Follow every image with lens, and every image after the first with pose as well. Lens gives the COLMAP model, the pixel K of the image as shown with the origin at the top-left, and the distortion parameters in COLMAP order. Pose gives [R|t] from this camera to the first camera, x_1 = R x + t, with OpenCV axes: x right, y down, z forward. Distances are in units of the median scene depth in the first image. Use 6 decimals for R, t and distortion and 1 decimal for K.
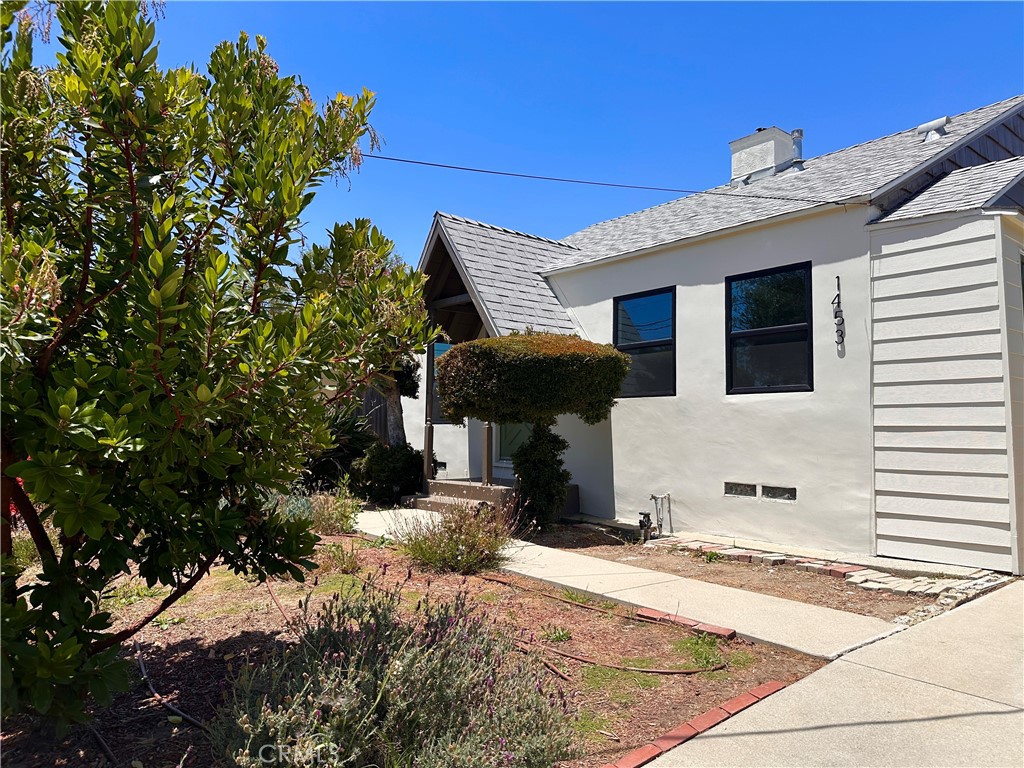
lens RADIAL K [[722.0, 0, 512.0], [0, 722.0, 384.0], [0, 0, 1]] dist [0.082638, -0.134259]
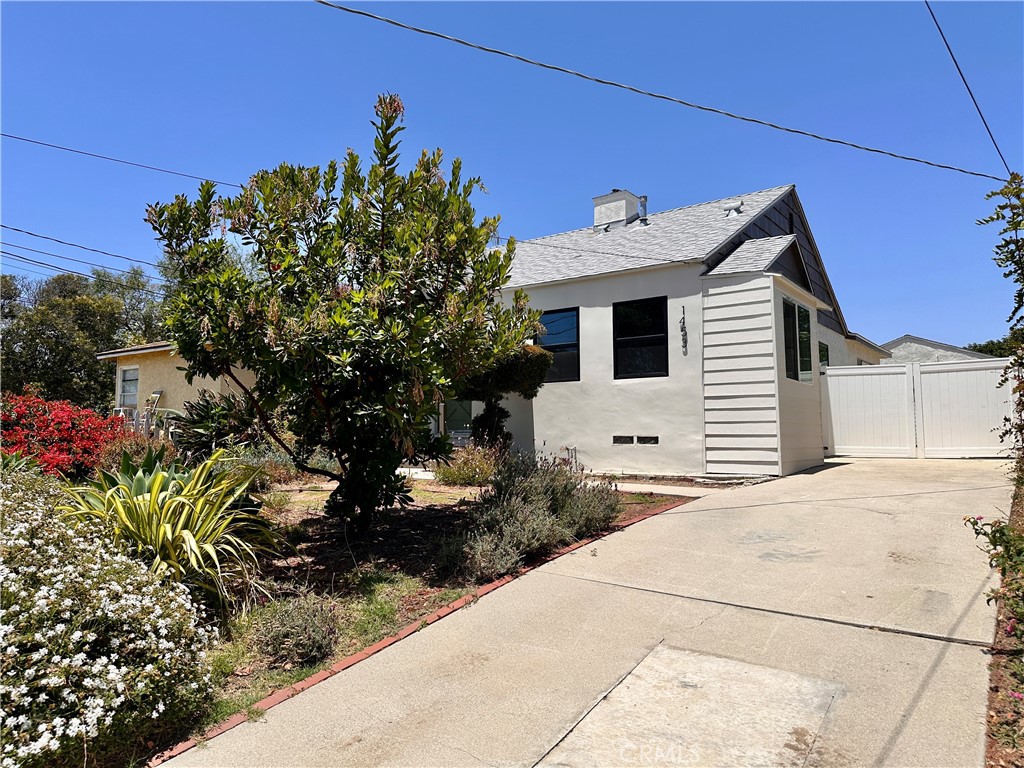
lens RADIAL K [[722.0, 0, 512.0], [0, 722.0, 384.0], [0, 0, 1]] dist [0.082638, -0.134259]
pose [[0.968757, 0.003022, 0.247994, -0.304869], [-0.001786, 0.999985, -0.005209, 0.033937], [-0.248006, 0.004604, 0.968748, -0.445295]]
